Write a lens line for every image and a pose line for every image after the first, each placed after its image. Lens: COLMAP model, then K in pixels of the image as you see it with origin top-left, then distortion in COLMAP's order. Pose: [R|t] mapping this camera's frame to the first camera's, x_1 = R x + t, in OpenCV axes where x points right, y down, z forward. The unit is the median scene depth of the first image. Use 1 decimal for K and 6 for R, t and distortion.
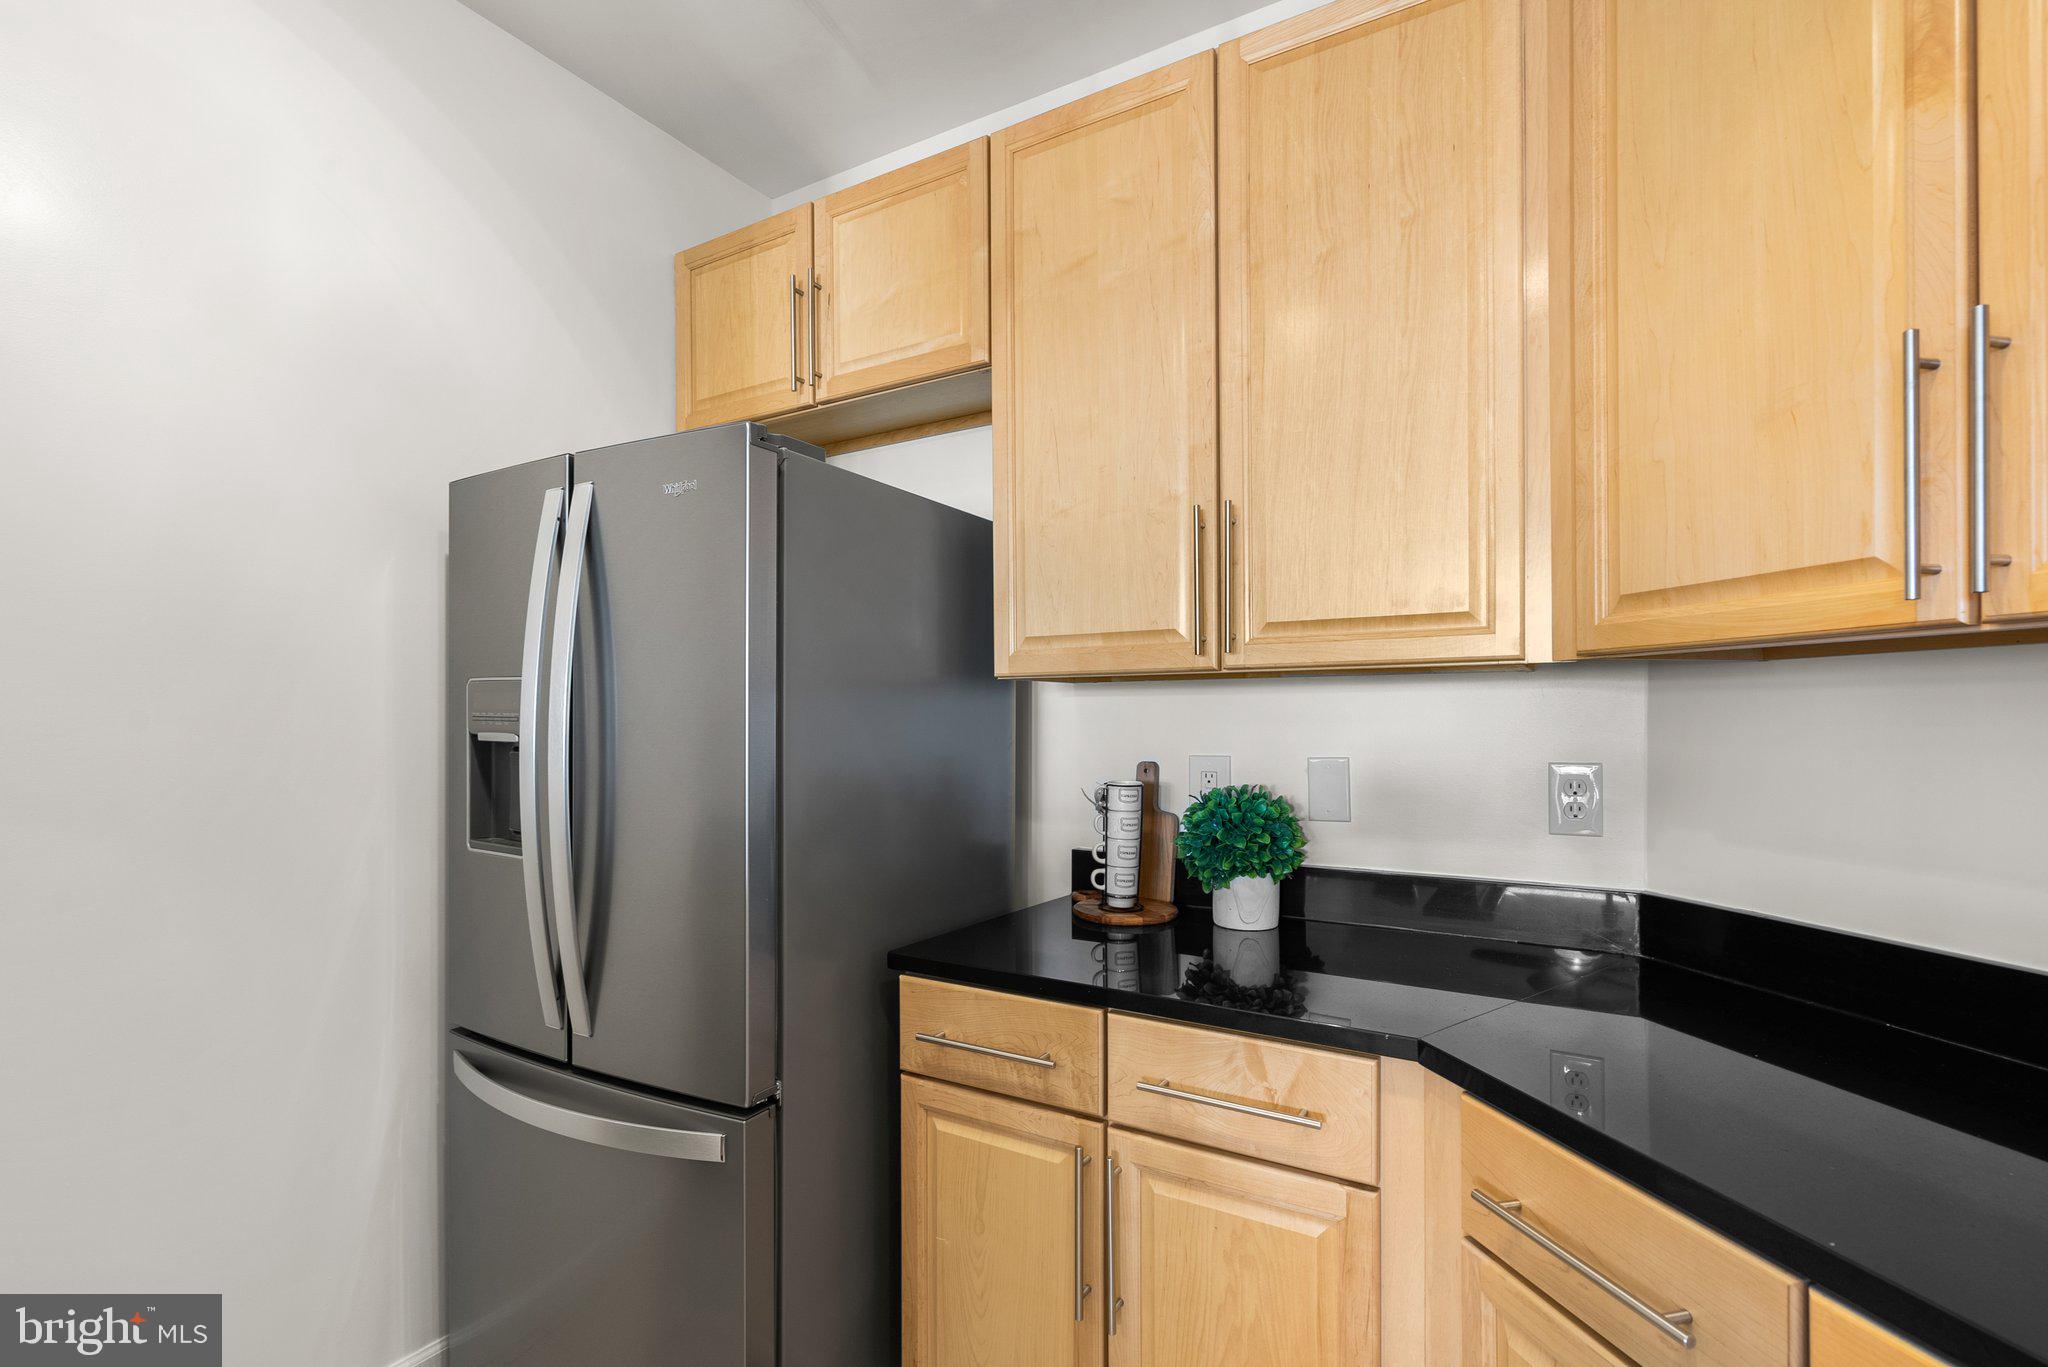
lens RADIAL K [[950.9, 0, 1018.1], [0, 950.9, 716.8], [0, 0, 1]] dist [-0.001398, 0.000542]
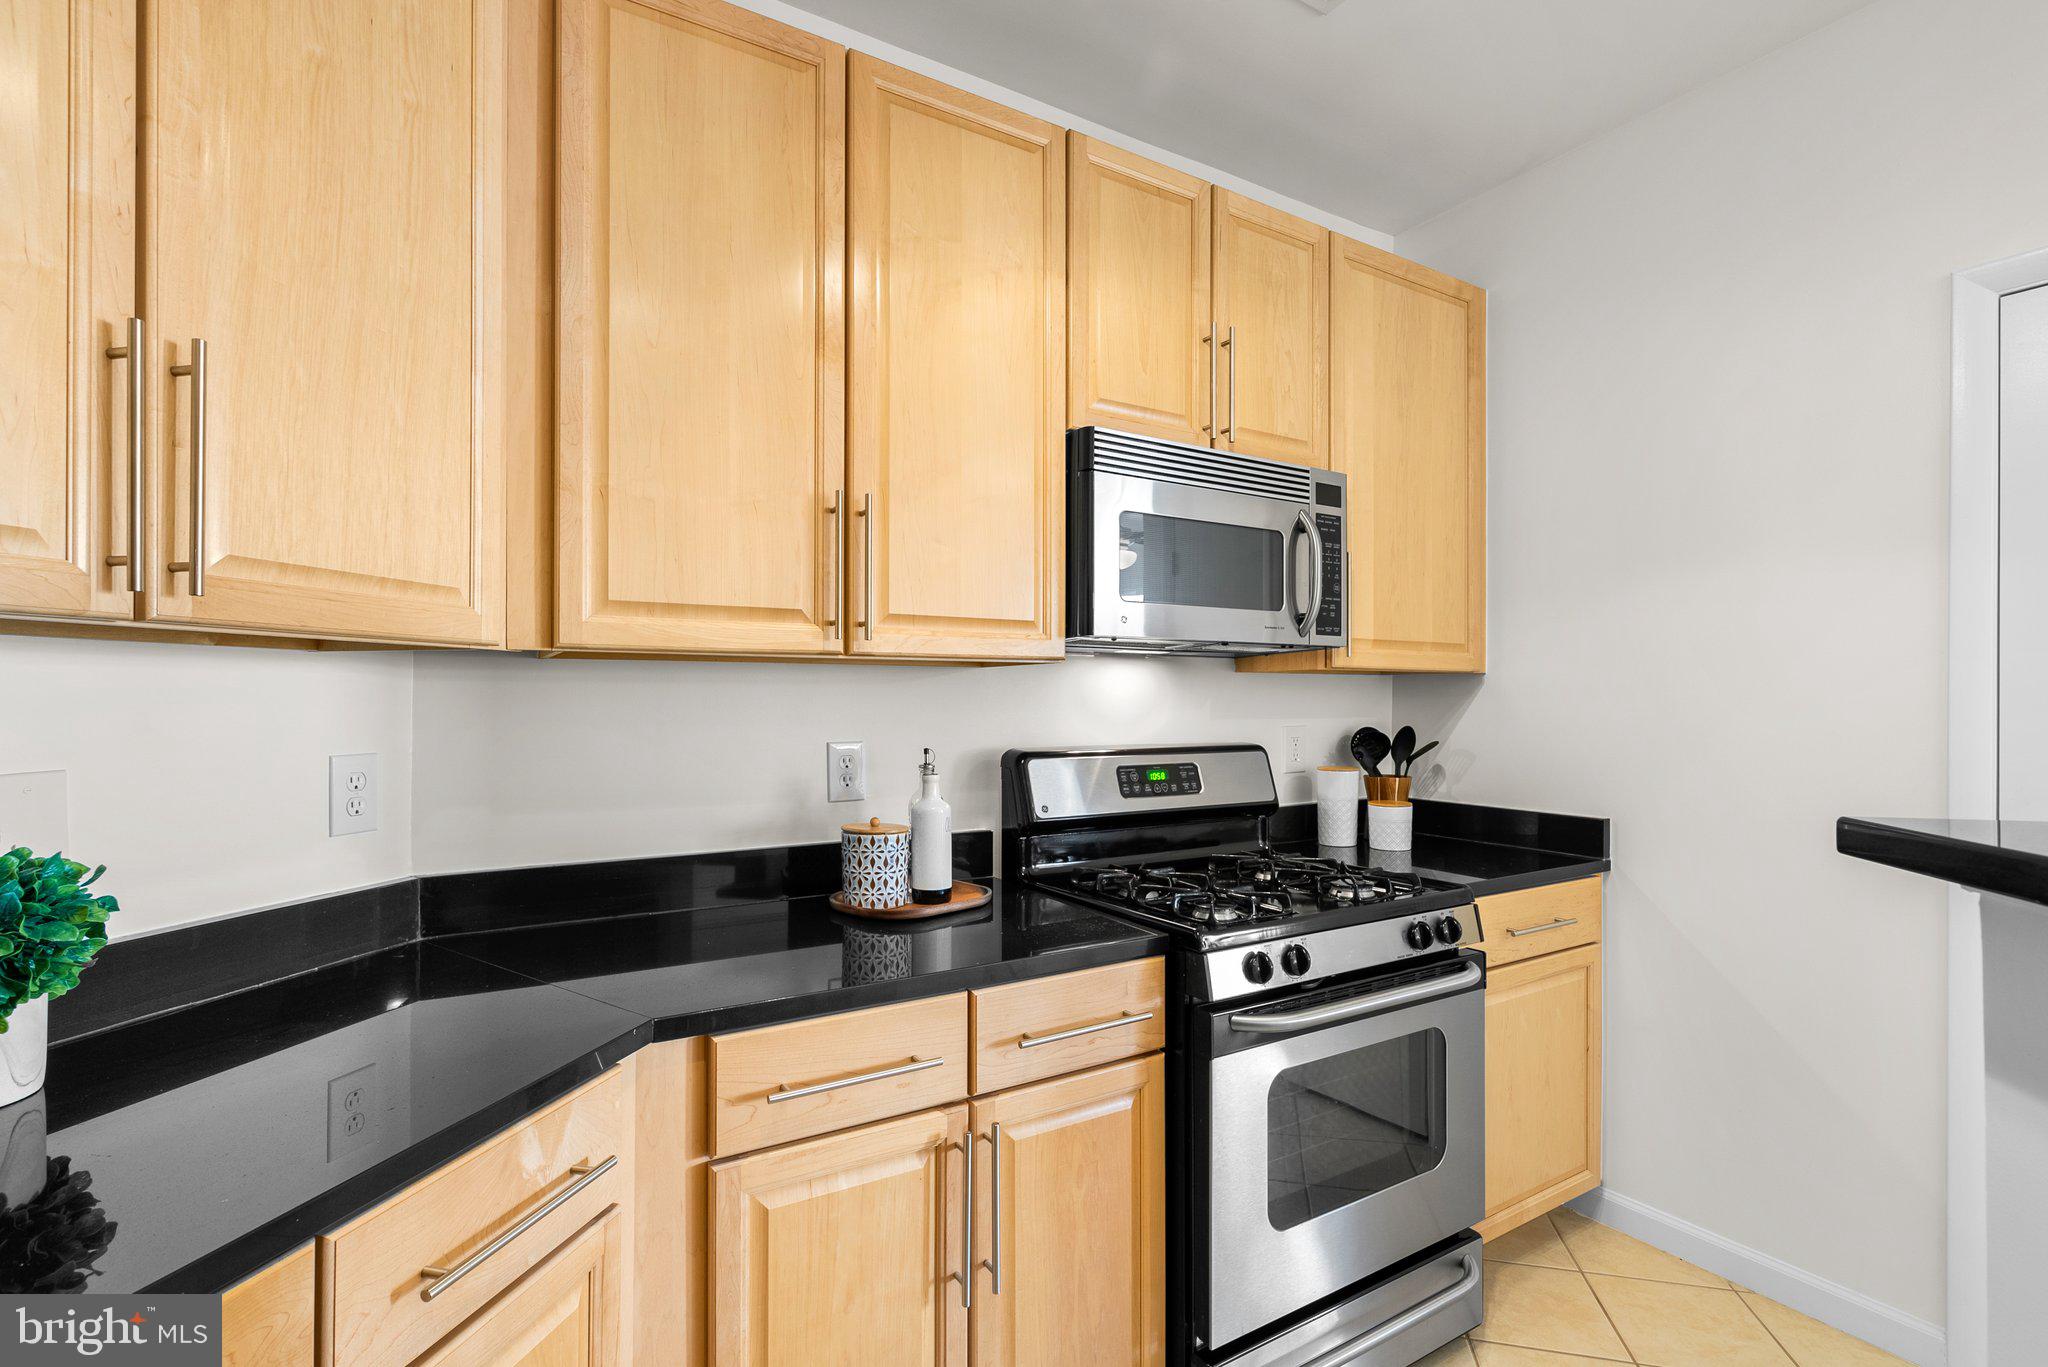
lens RADIAL K [[958.2, 0, 1024.3], [0, 958.2, 692.6], [0, 0, 1]] dist [-0.002421, 0.000705]
pose [[-0.314792, 0.010732, 0.949100, -0.493665], [-0.000292, 0.999935, -0.011404, -0.000632], [-0.949161, -0.003867, -0.314769, 0.679669]]
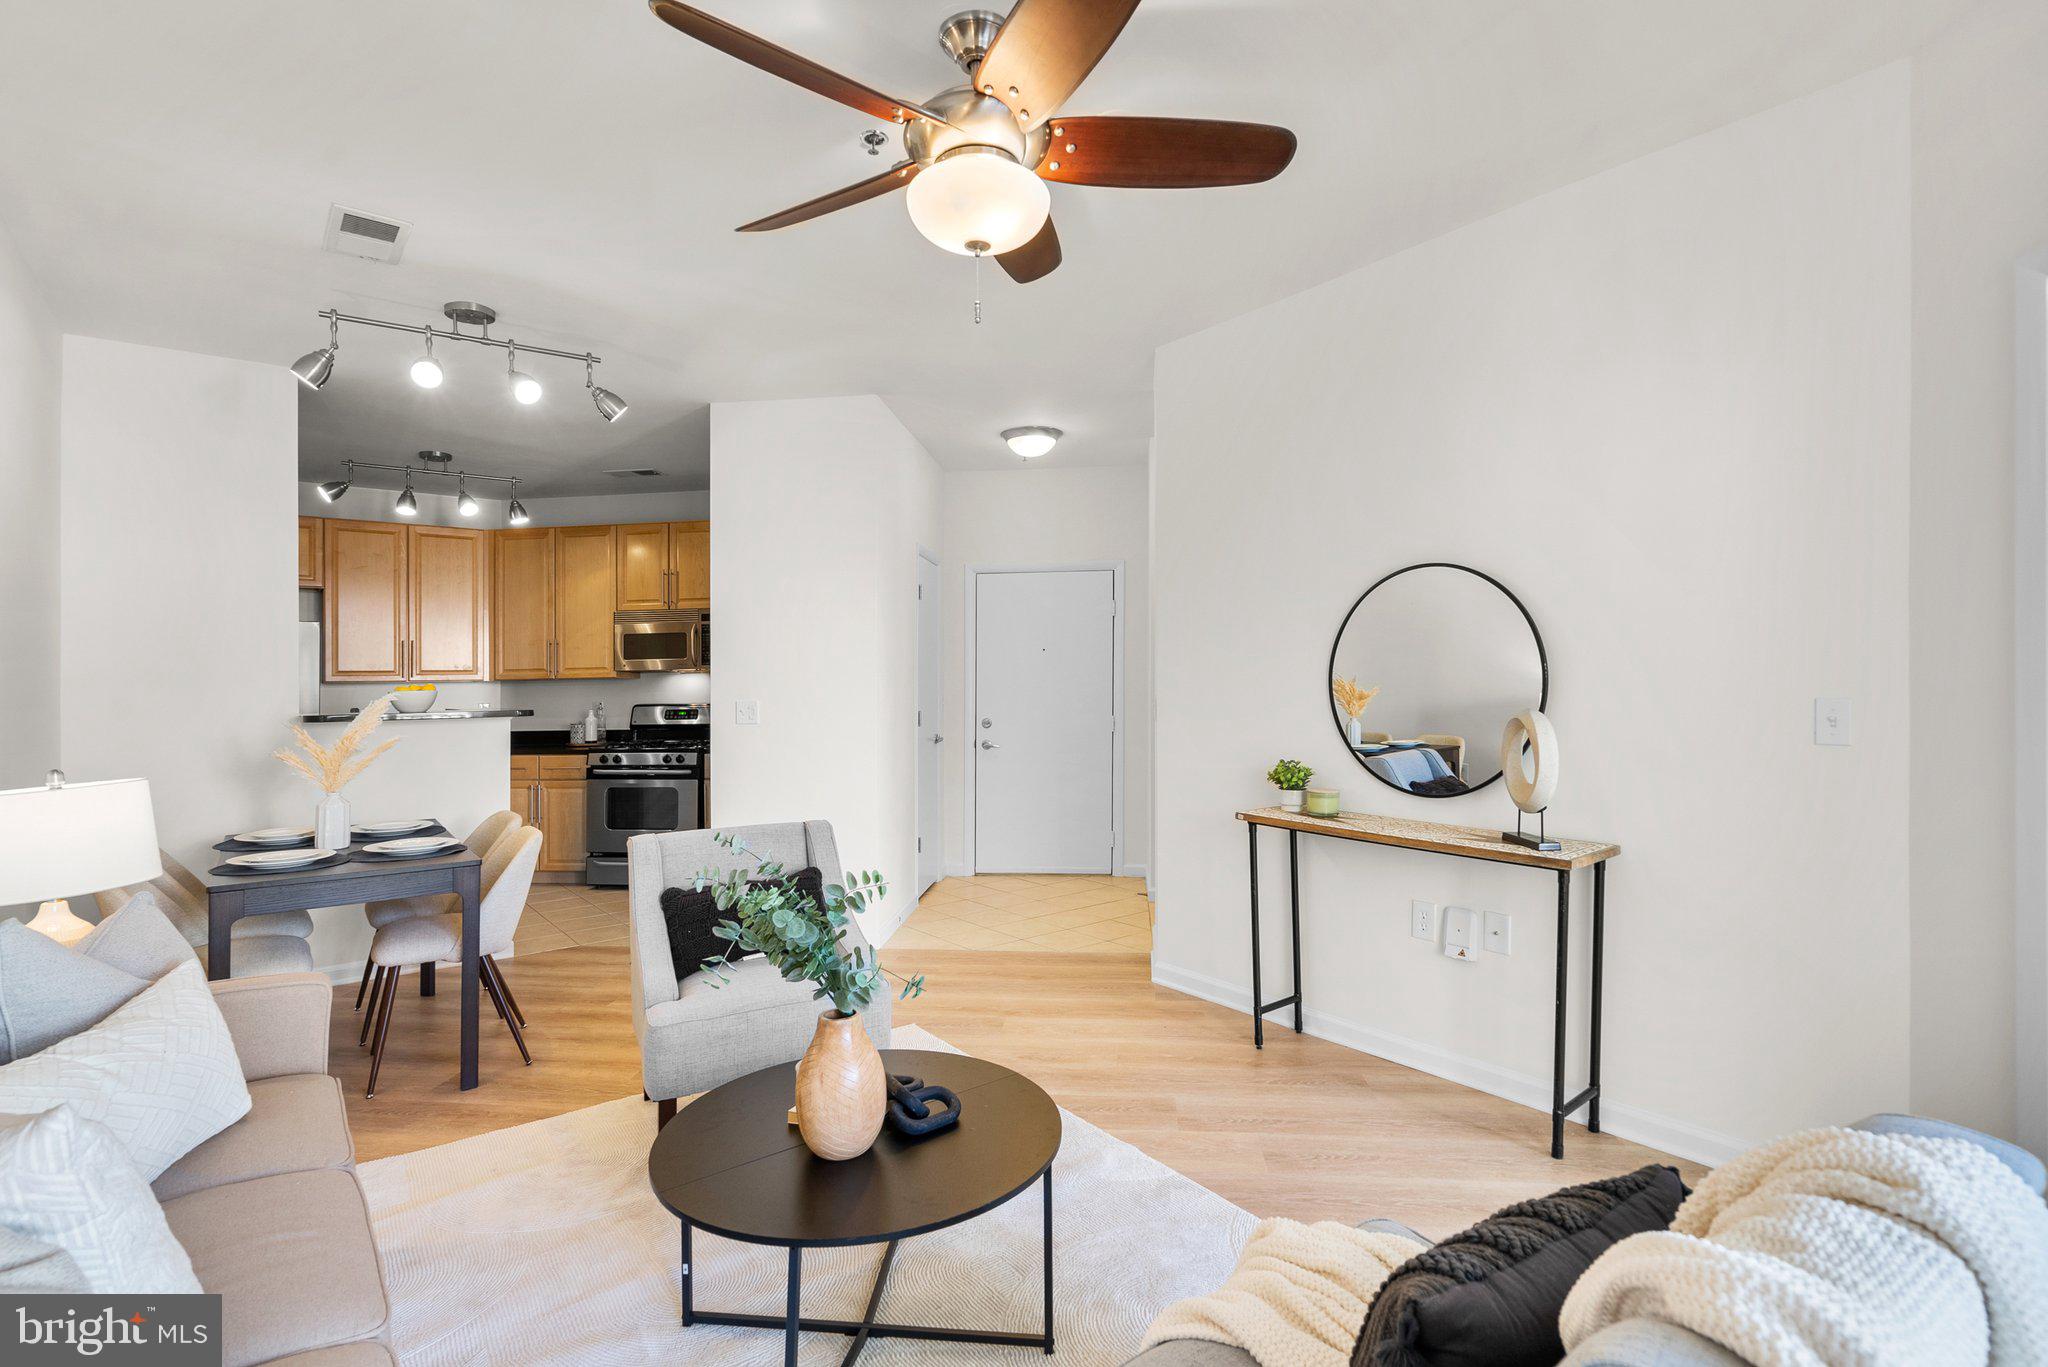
lens RADIAL K [[967.0, 0, 1024.0], [0, 967.0, 683.5], [0, 0, 1]] dist [-0.001552, 0.000097]
pose [[0.353154, 0.006479, 0.935543, -2.652477], [0.010025, 0.999892, -0.010708, 0.032283], [-0.935512, 0.013160, 0.353051, -2.833349]]
